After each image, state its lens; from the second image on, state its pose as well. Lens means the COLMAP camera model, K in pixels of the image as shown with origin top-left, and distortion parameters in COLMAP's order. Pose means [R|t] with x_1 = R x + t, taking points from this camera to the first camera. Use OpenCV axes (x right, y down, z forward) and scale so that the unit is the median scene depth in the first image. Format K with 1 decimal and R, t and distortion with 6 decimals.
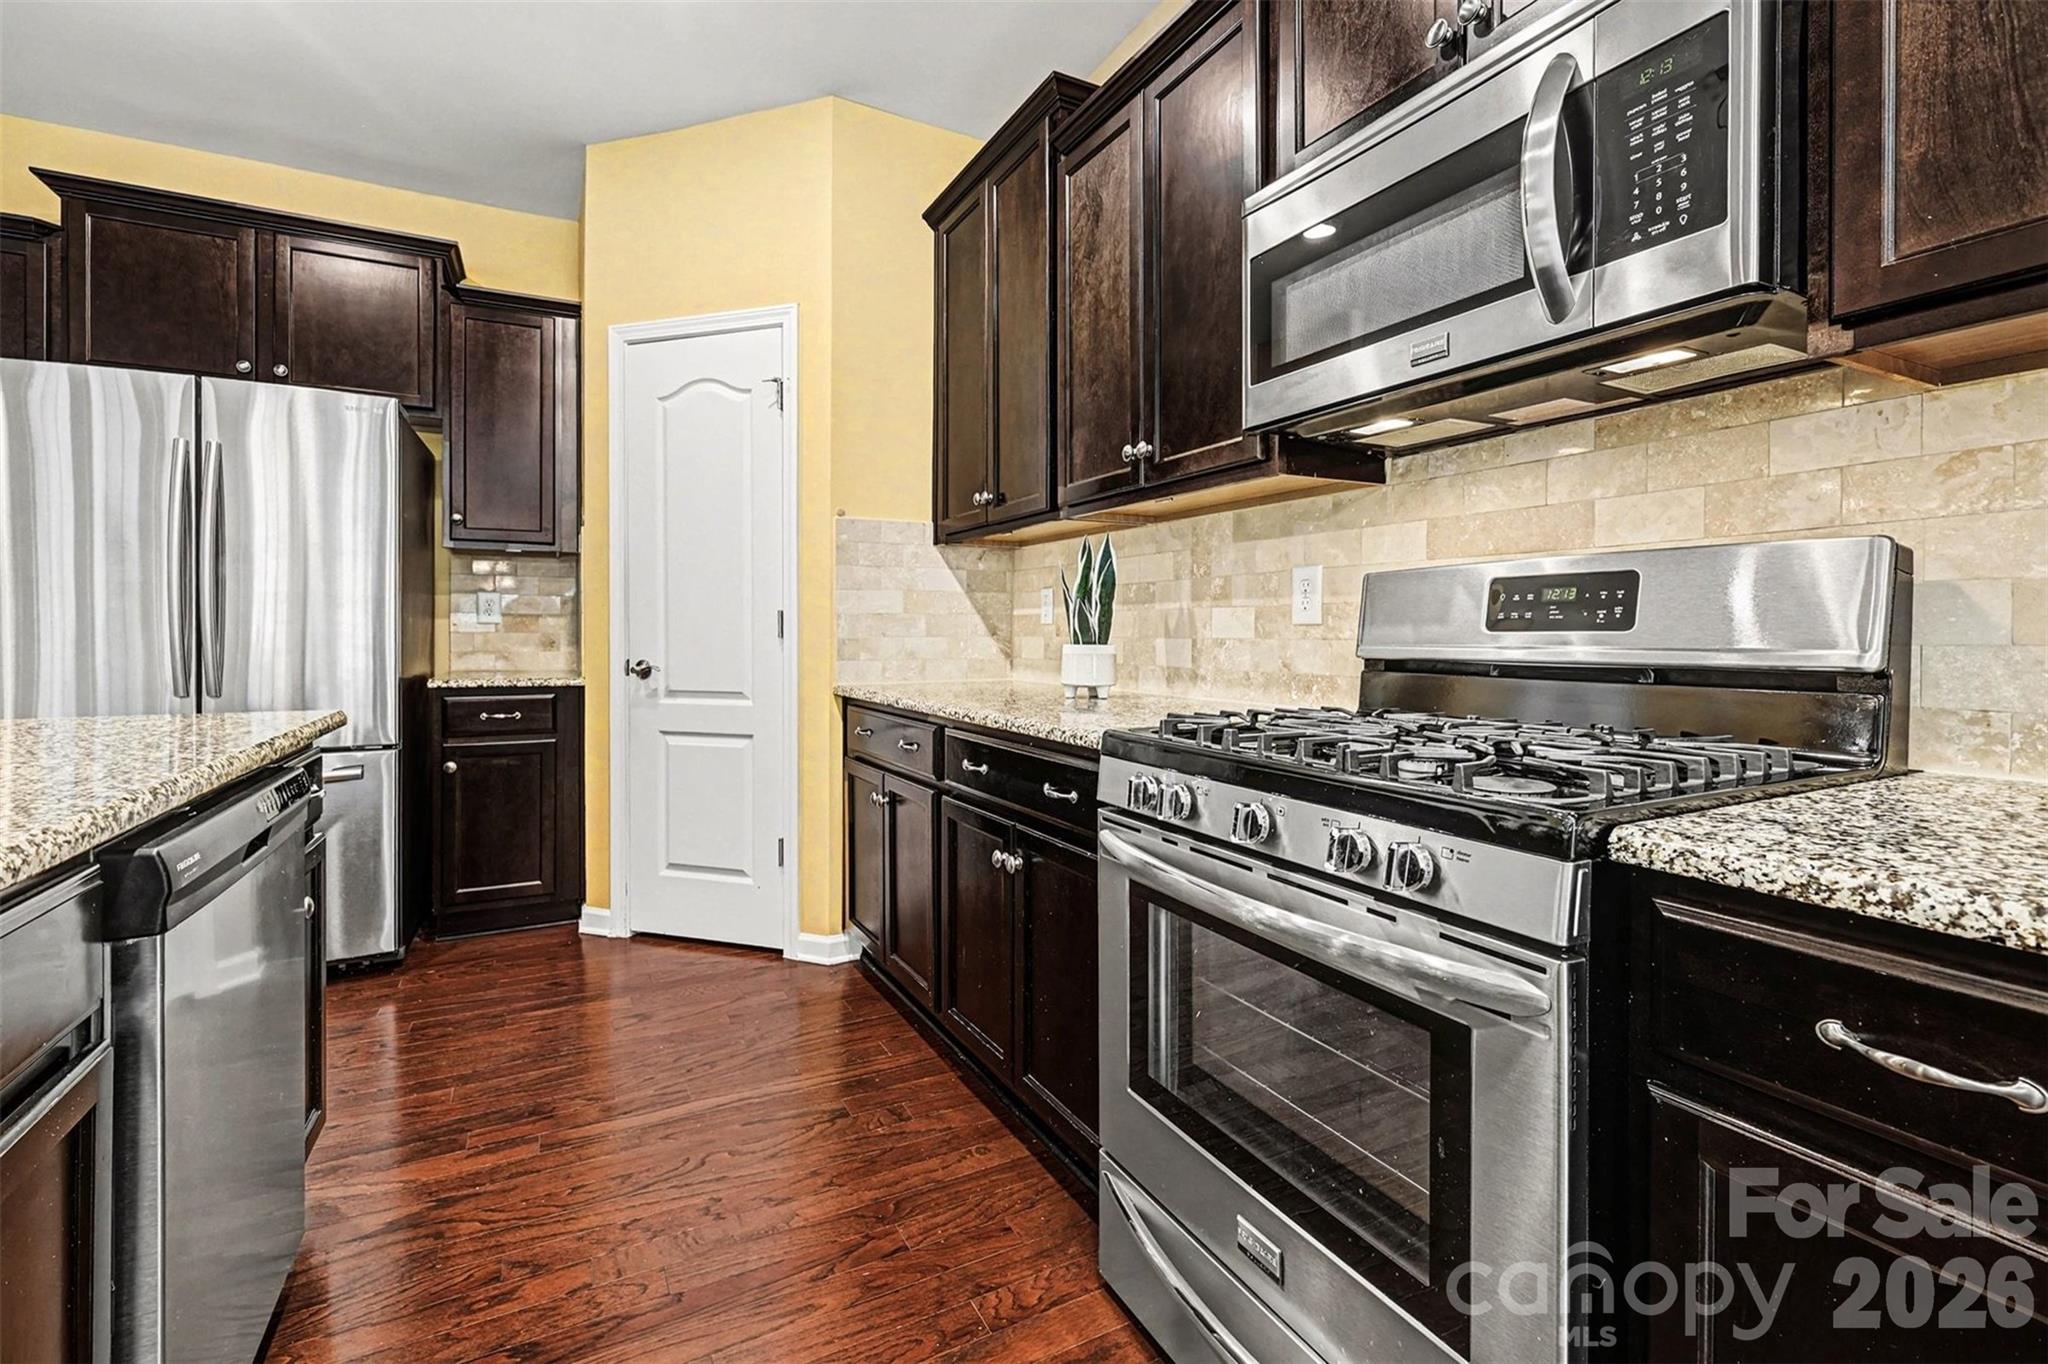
lens RADIAL K [[893.0, 0, 1005.8], [0, 893.0, 632.6], [0, 0, 1]] dist [-0.011619, 0.002530]
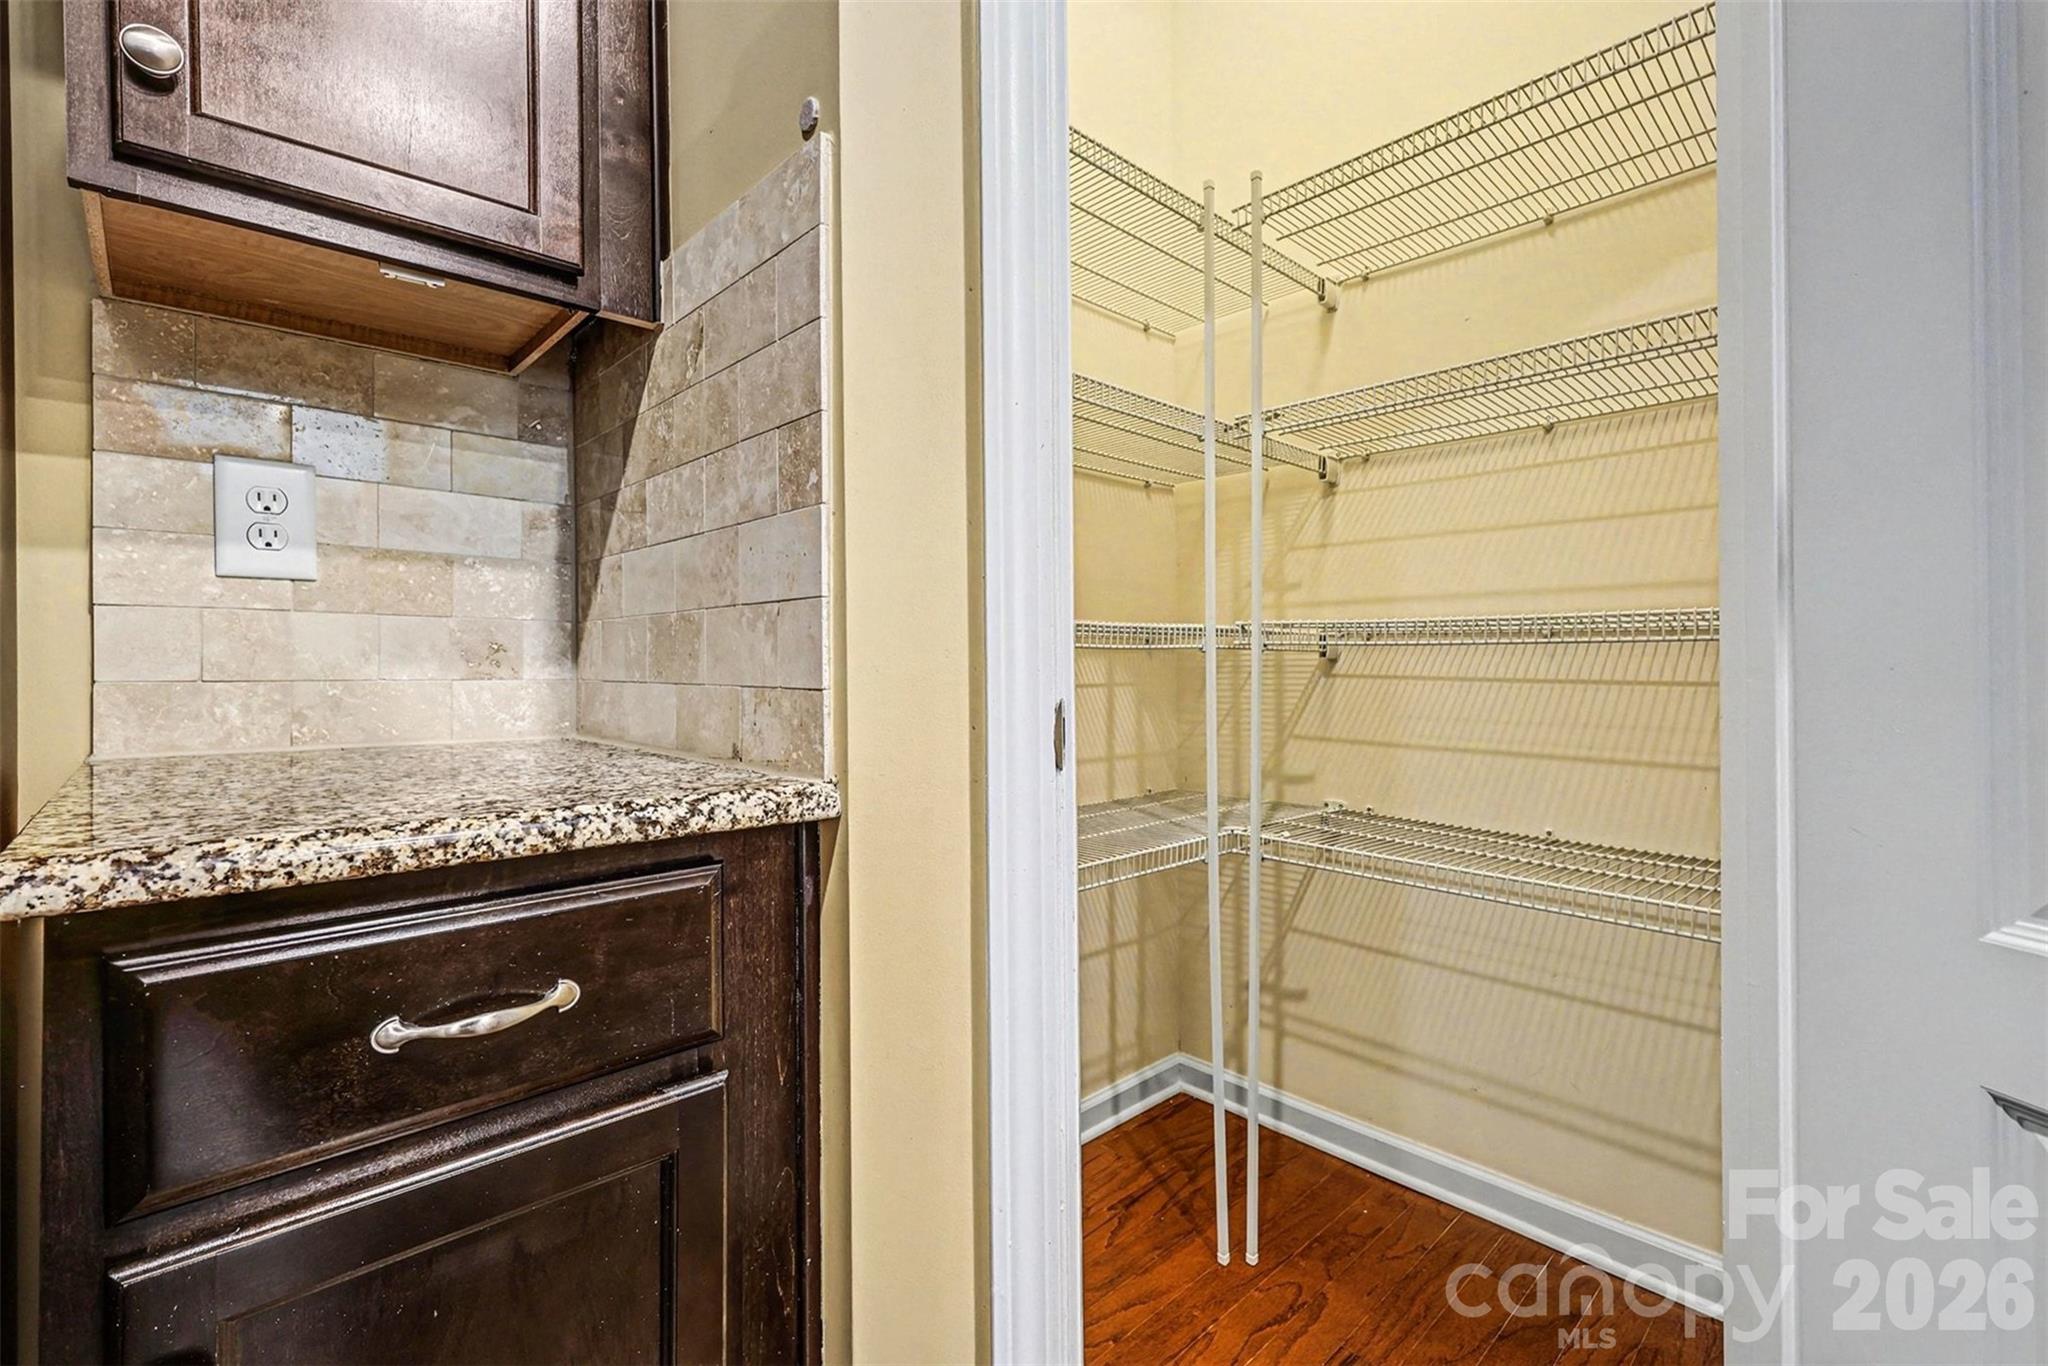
lens RADIAL K [[893.0, 0, 1012.5], [0, 893.0, 675.5], [0, 0, 1]] dist [-0.011619, 0.002530]
pose [[0.959241, -0.003313, 0.282570, -0.460613], [0.003076, 0.999994, 0.001280, 0.021159], [-0.282573, -0.000359, 0.959246, 0.709218]]
